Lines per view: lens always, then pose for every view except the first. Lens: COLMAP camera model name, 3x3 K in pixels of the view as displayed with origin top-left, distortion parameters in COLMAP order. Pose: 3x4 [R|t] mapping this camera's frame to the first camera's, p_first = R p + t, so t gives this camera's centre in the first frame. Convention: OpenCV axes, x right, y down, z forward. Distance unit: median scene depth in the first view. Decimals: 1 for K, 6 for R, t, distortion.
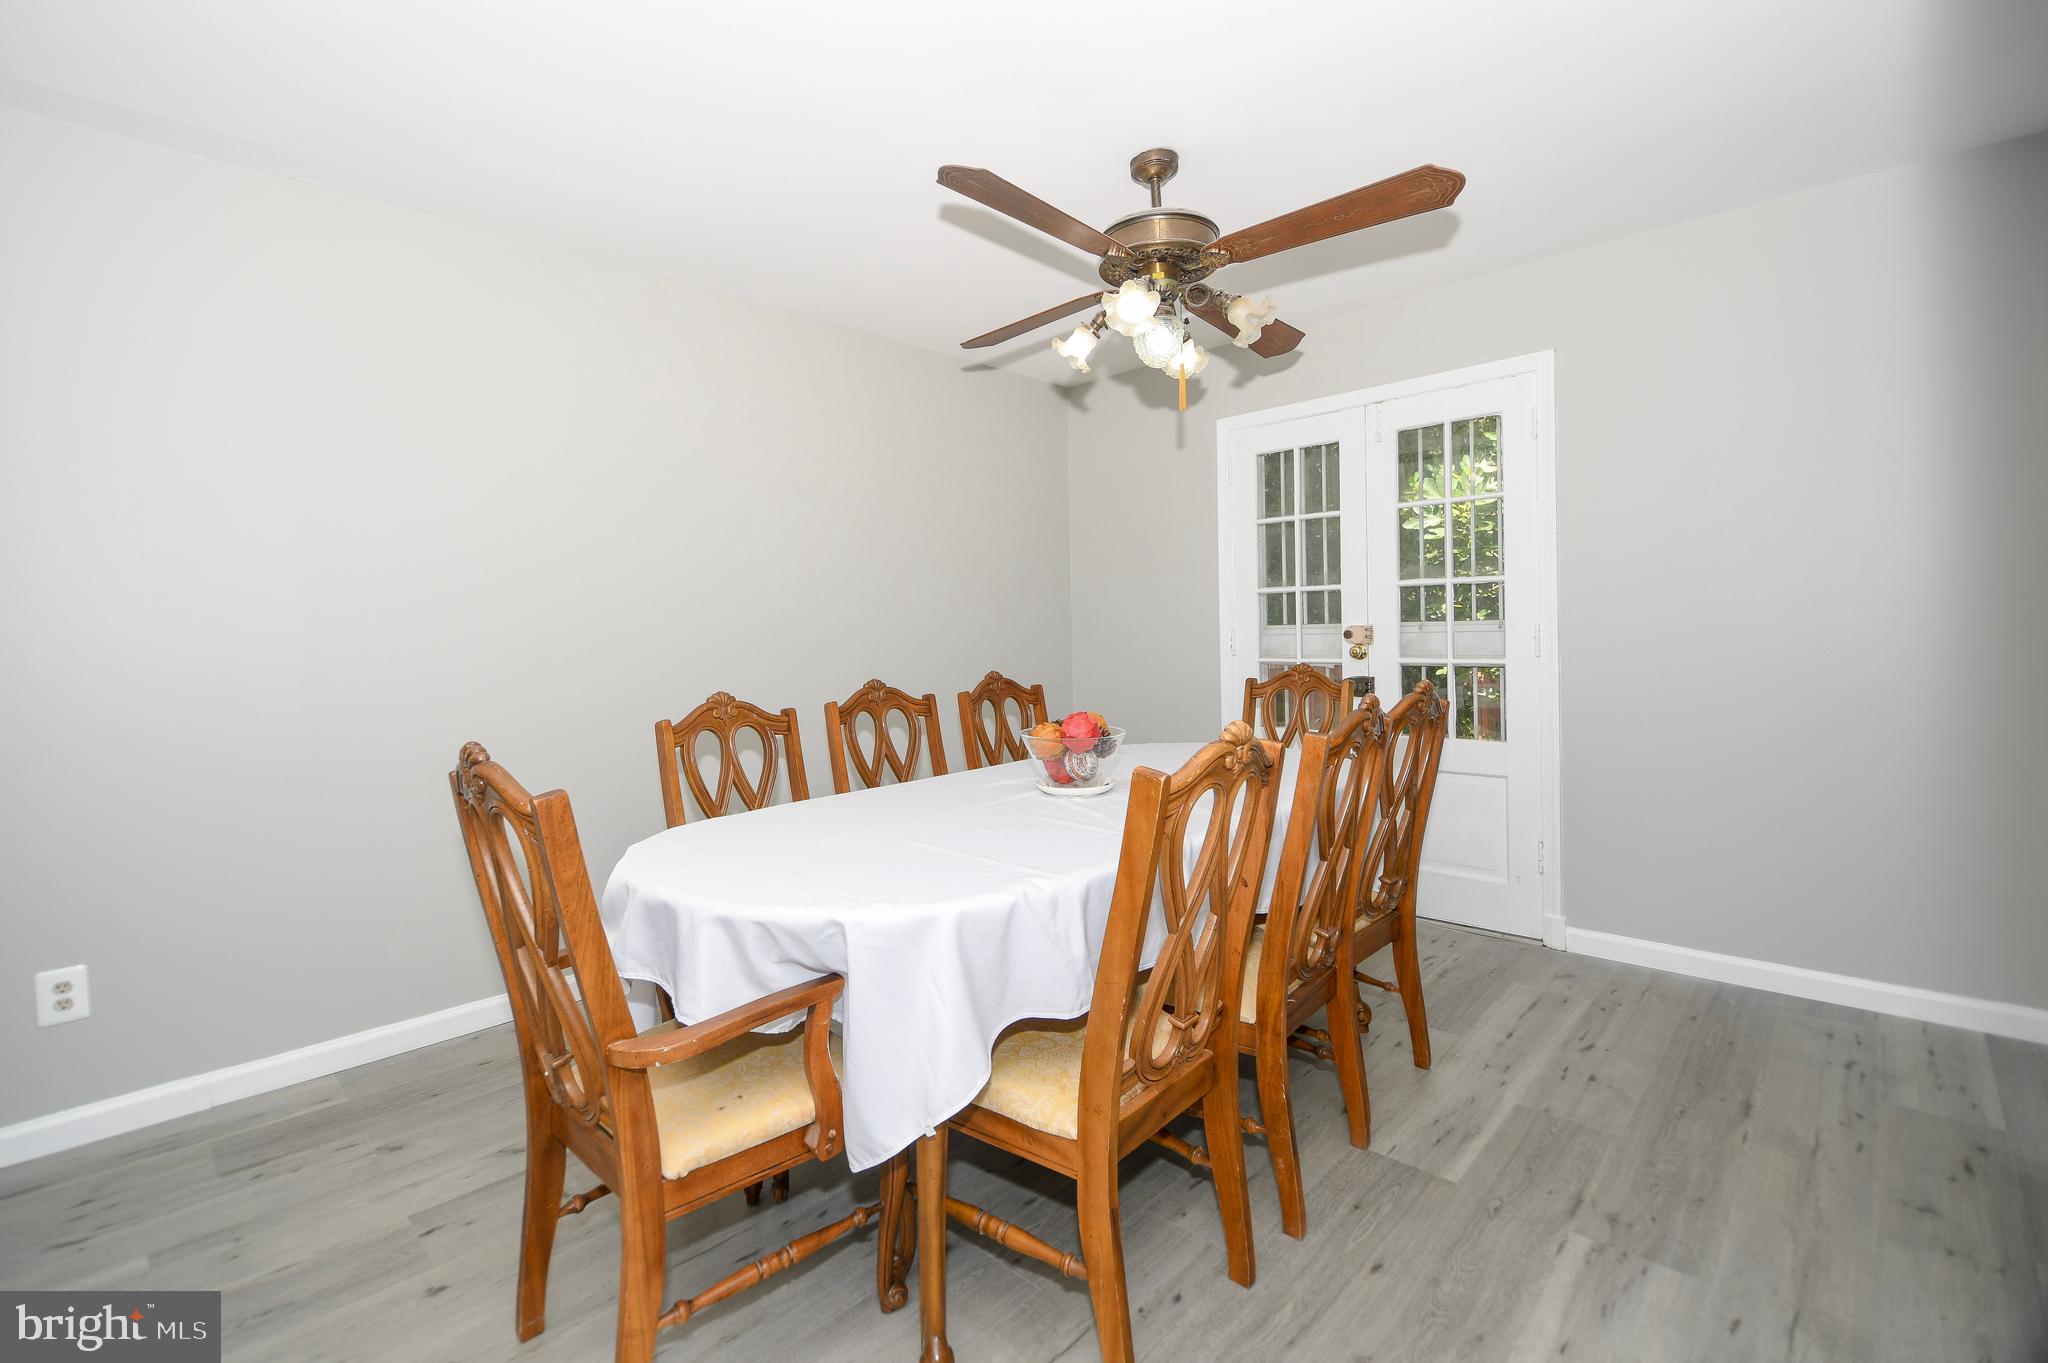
lens RADIAL K [[908.5, 0, 992.6], [0, 908.5, 646.0], [0, 0, 1]] dist [0.032765, -0.031446]
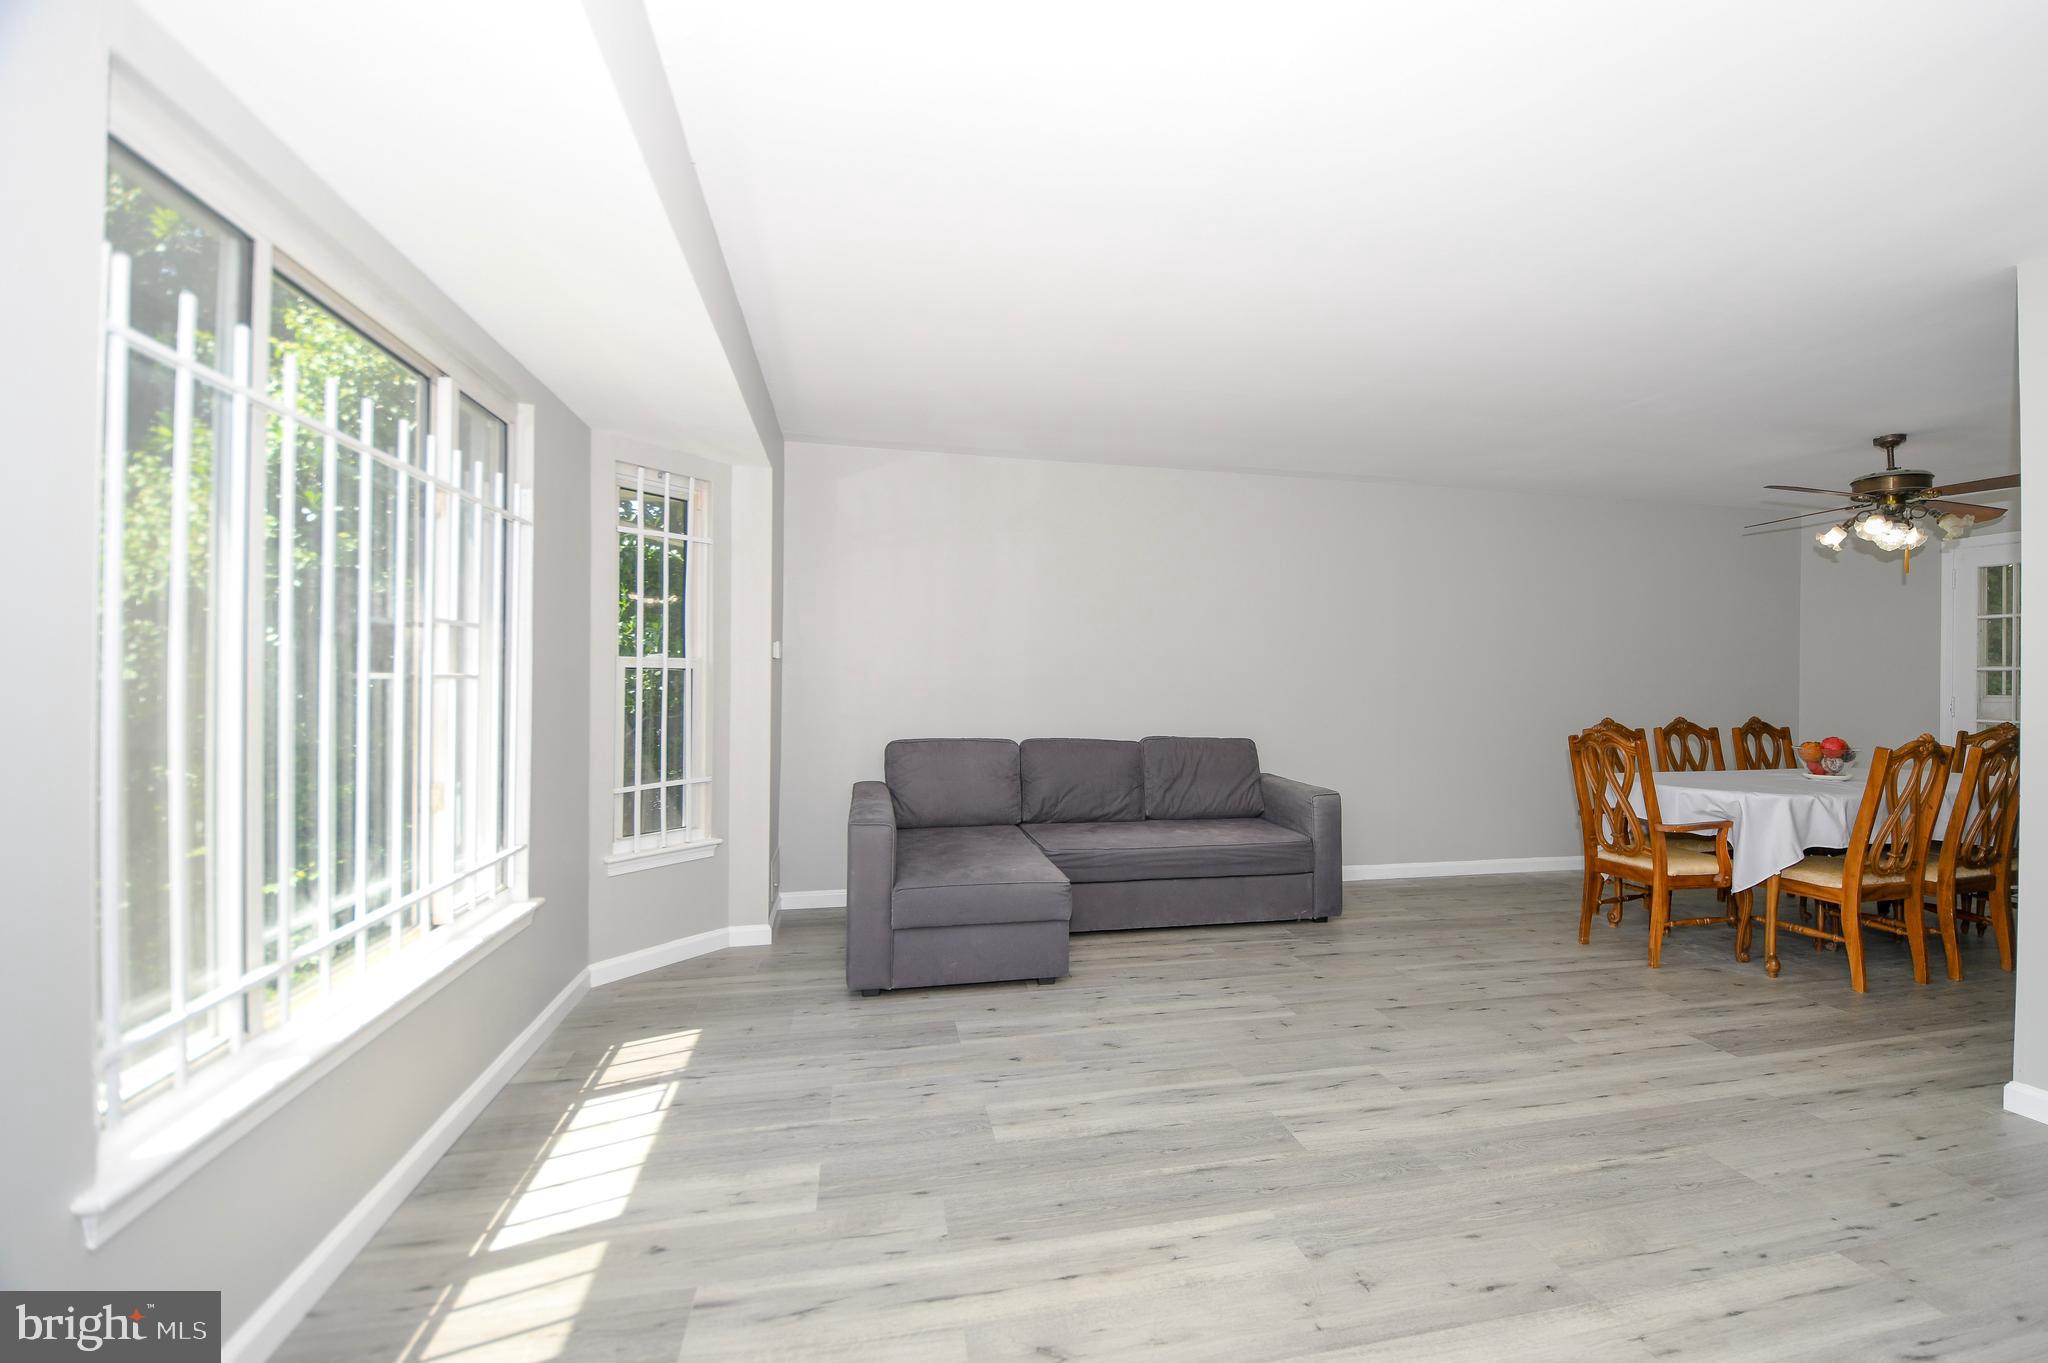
lens RADIAL K [[891.6, 0, 1089.2], [0, 891.6, 685.3], [0, 0, 1]] dist [0.031866, -0.030880]
pose [[0.858163, 0.032061, -0.512376, -0.223161], [-0.037911, 0.999281, -0.000968, 0.019502], [0.511976, 0.020256, 0.858761, -1.135745]]
